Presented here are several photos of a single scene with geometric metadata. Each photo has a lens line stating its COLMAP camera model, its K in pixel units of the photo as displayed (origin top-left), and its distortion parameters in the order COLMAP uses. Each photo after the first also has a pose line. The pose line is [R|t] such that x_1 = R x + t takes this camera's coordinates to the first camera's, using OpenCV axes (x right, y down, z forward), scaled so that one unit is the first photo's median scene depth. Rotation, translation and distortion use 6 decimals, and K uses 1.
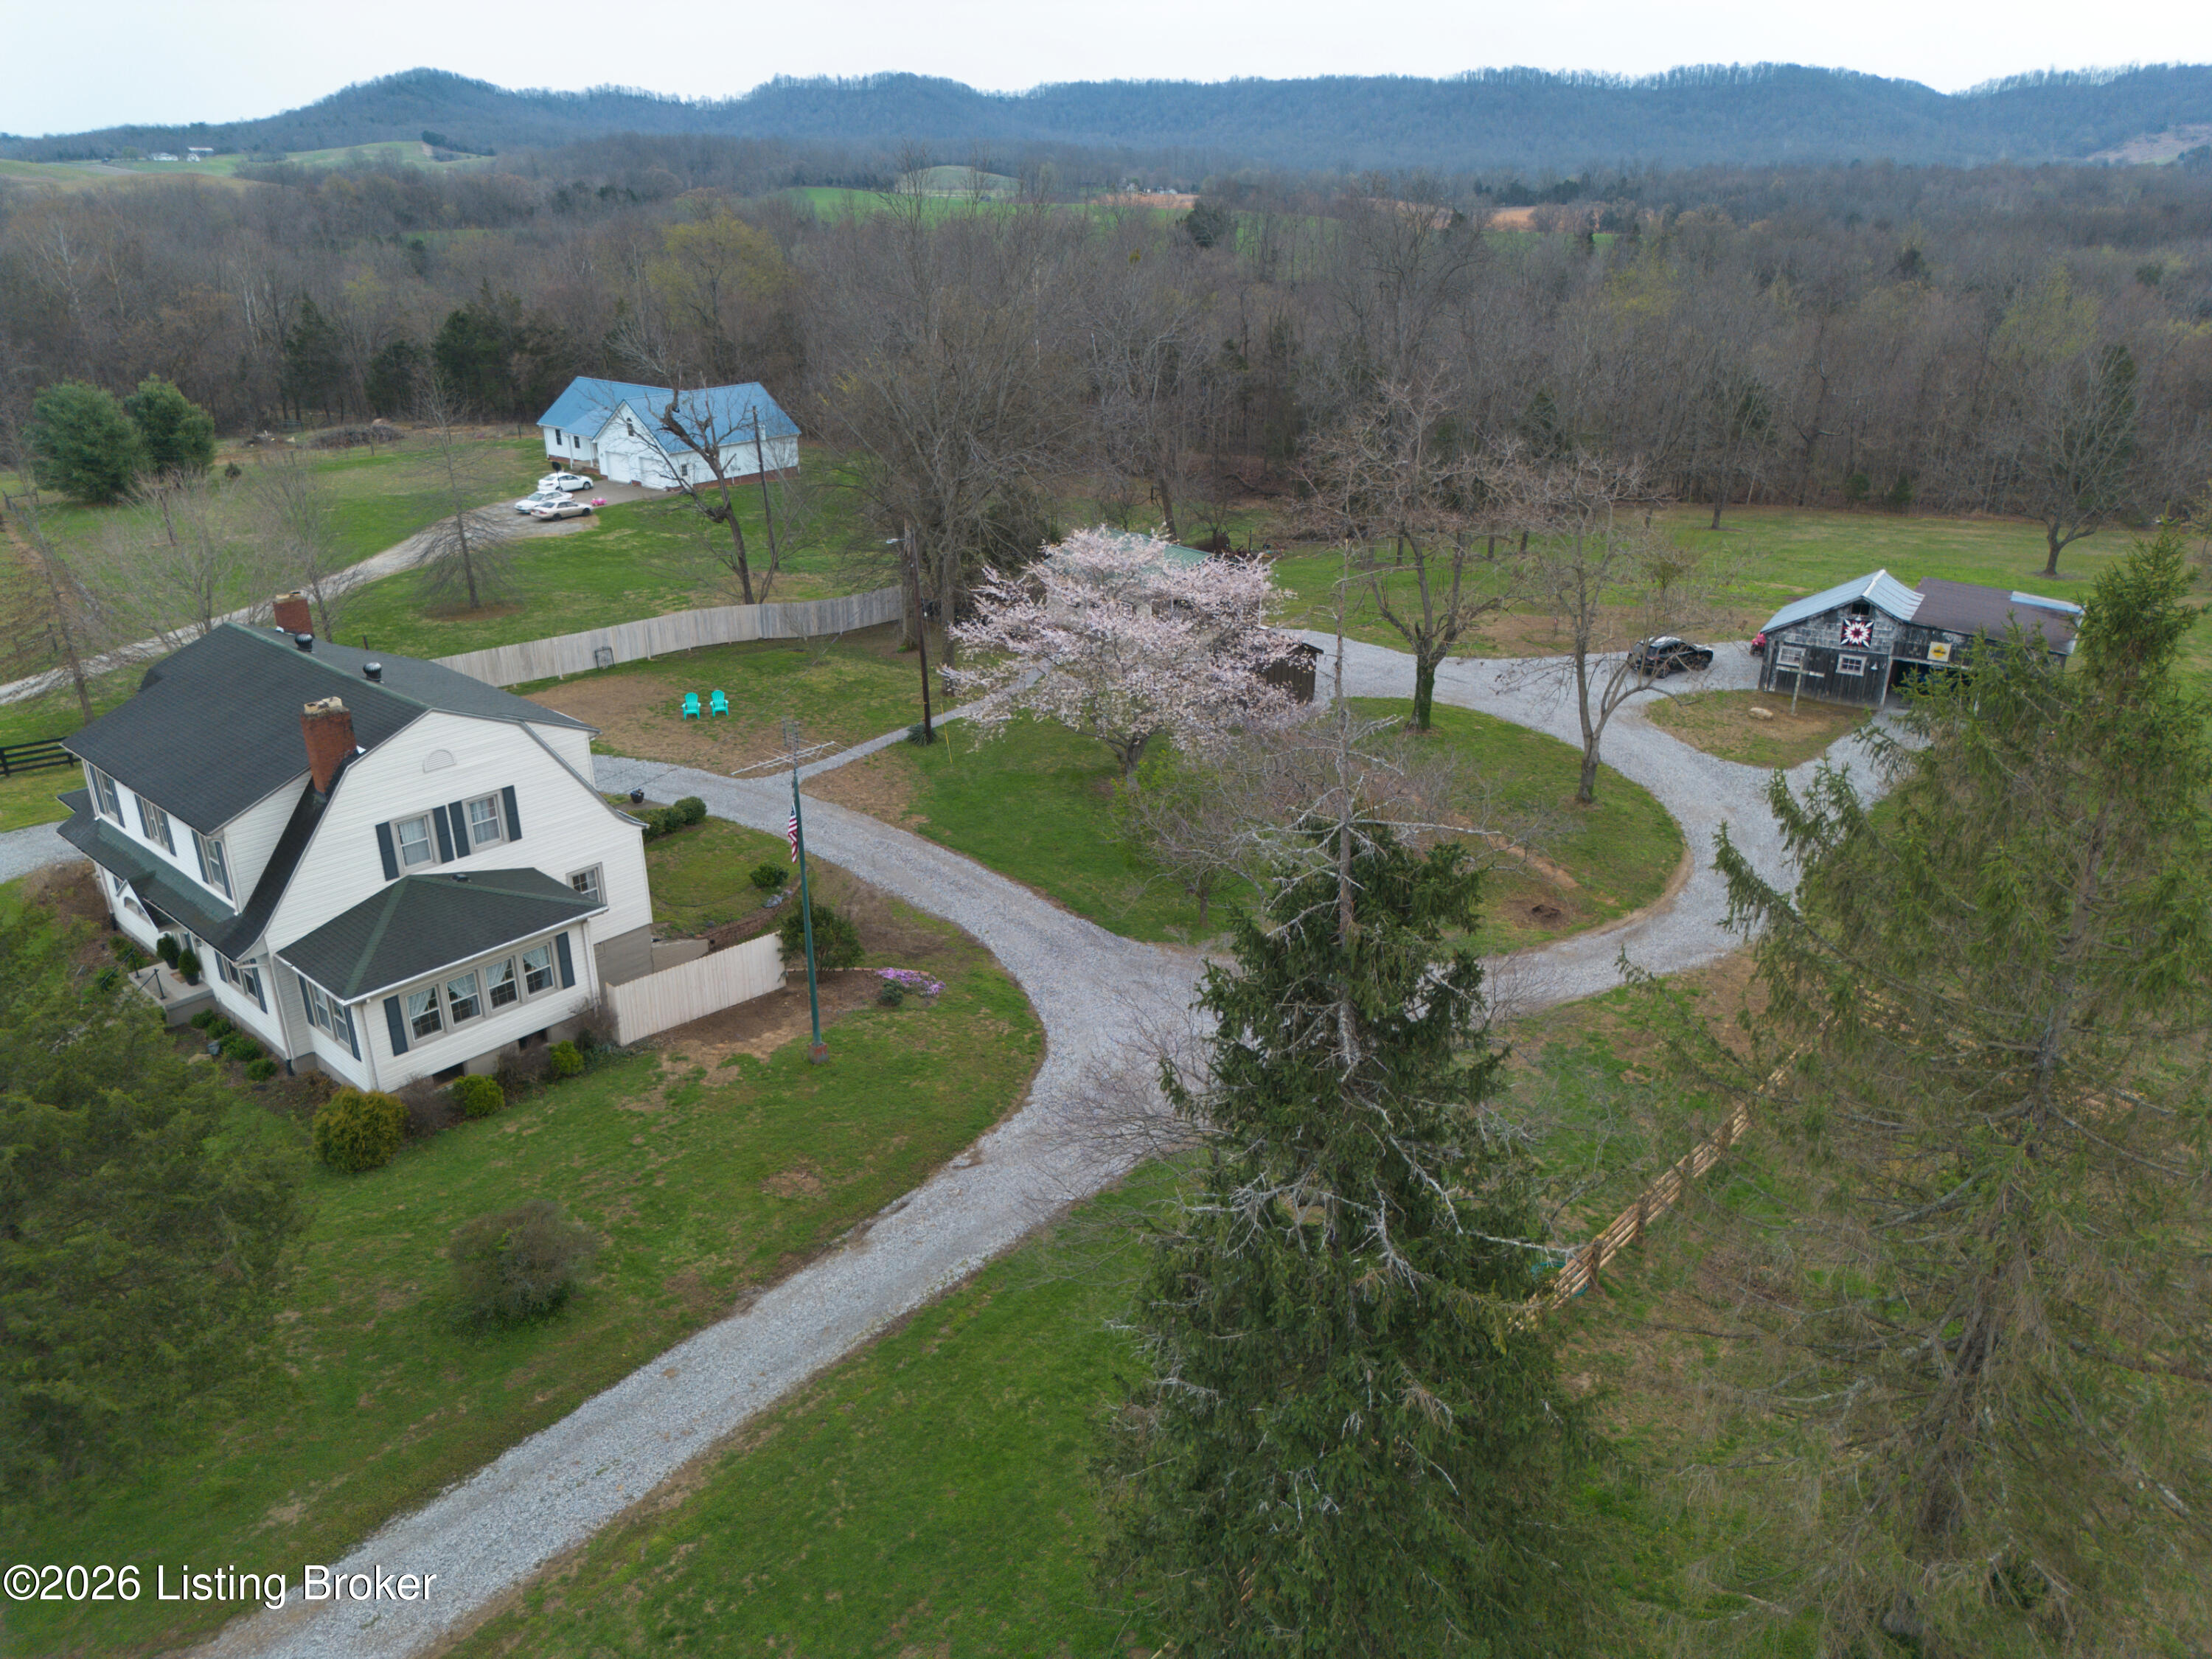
lens RADIAL K [[1555.1, 0, 1106.0], [0, 1555.1, 829.5], [0, 0, 1]] dist [0.052802, -0.038297]
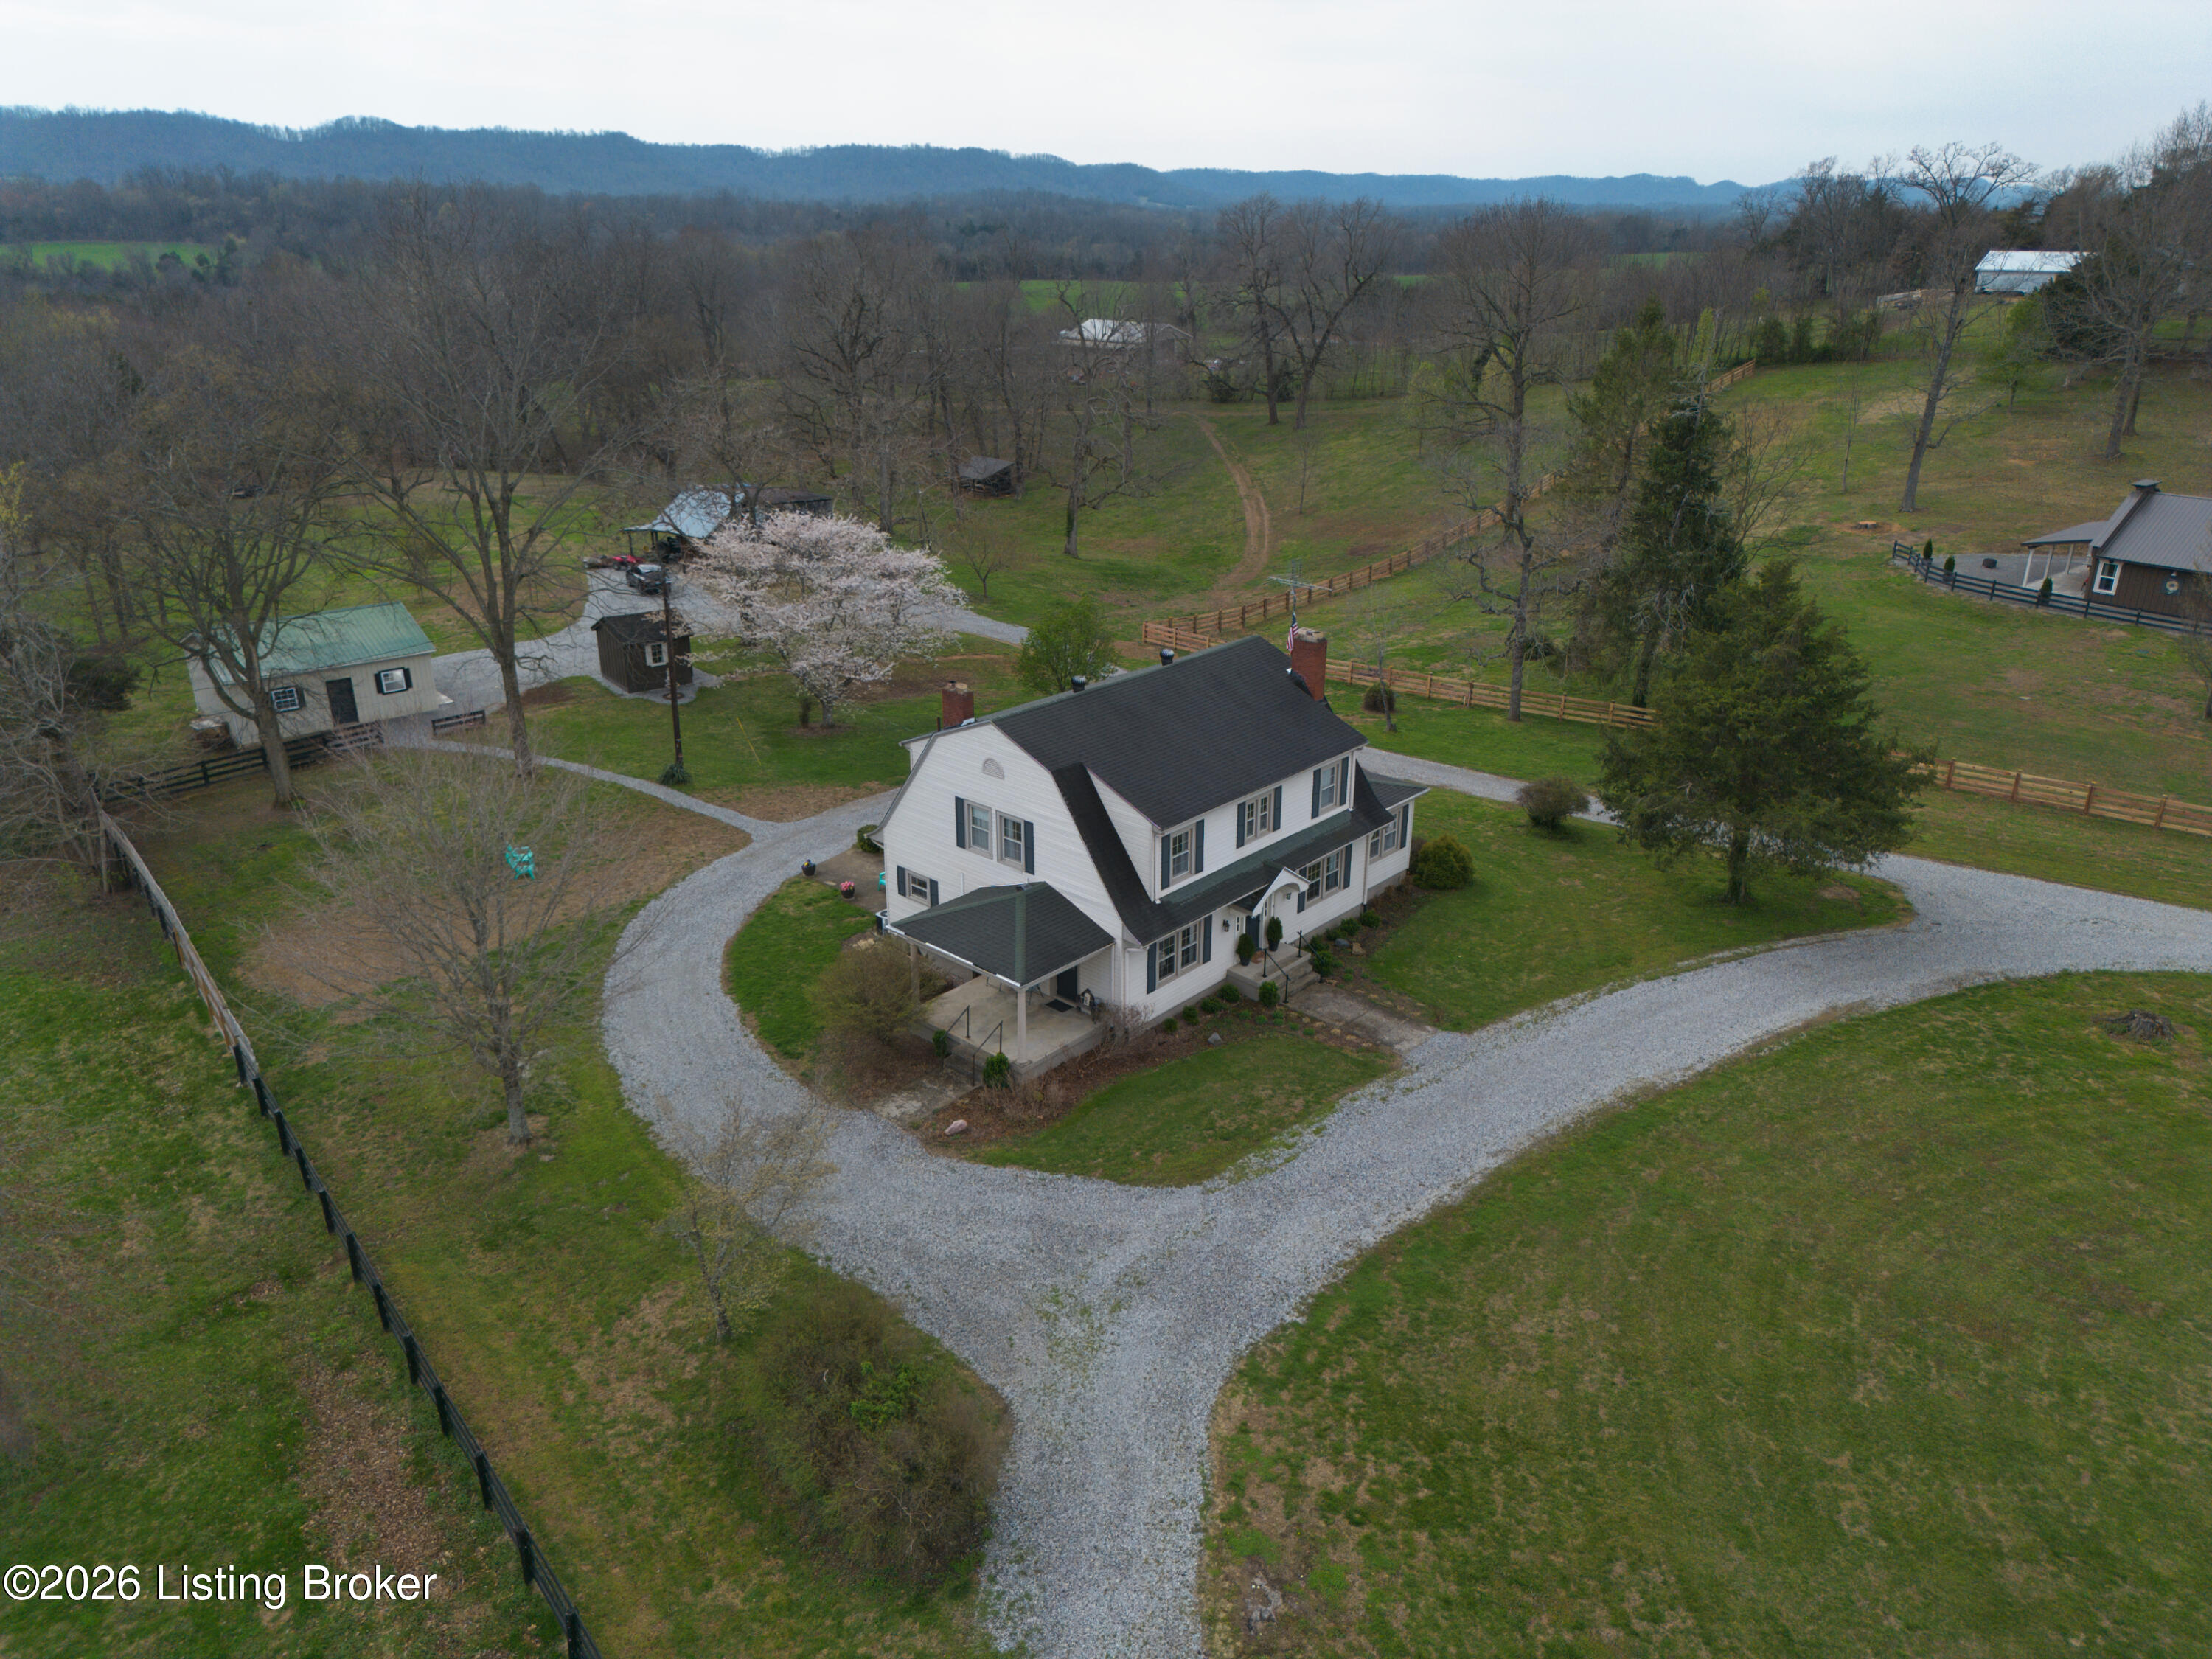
lens RADIAL K [[1555.6, 0, 1113.5], [0, 1555.6, 797.6], [0, 0, 1]] dist [0.078828, -0.088947]
pose [[0.004026, -0.356963, 0.934110, -1.597776], [0.381601, 0.863978, 0.328517, -0.409329], [-0.924318, 0.355134, 0.139696, 0.926192]]
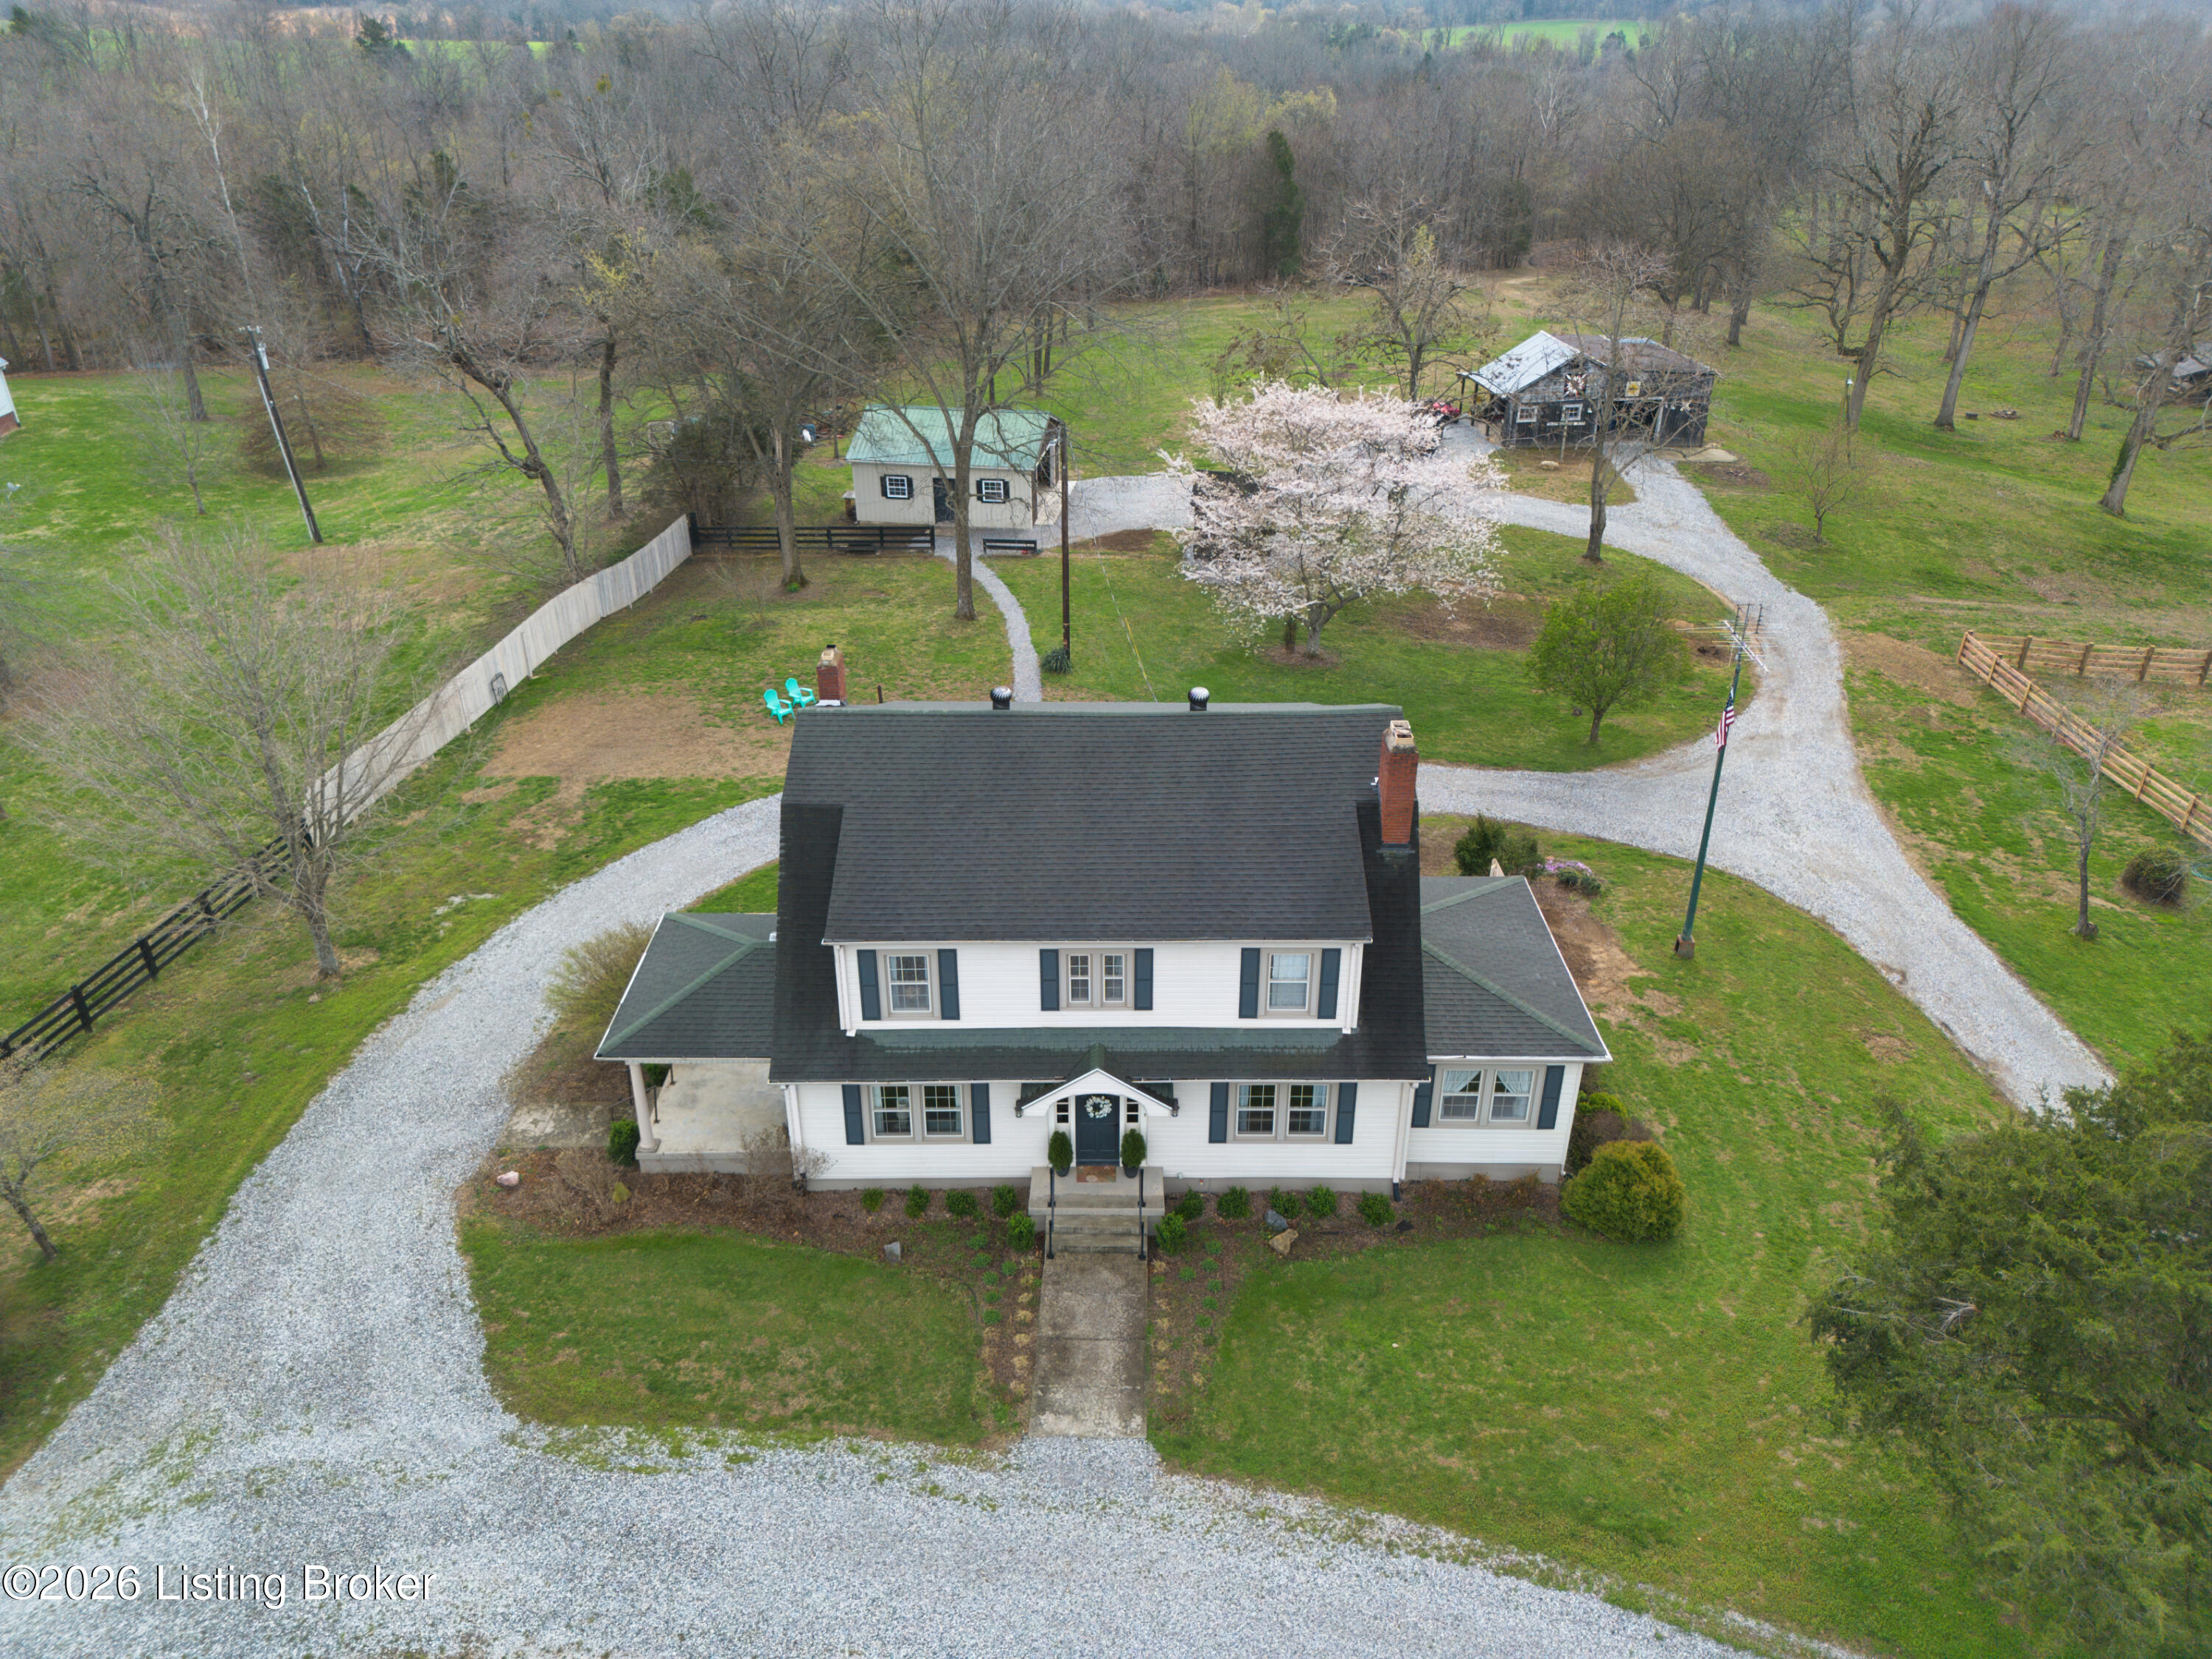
lens RADIAL K [[1565.8, 0, 1106.0], [0, 1565.8, 809.9], [0, 0, 1]] dist [0.052888, -0.042593]
pose [[0.746036, -0.313197, 0.587655, -0.976859], [0.258224, 0.949503, 0.178228, -0.199700], [-0.613801, 0.018782, 0.789238, 0.435276]]
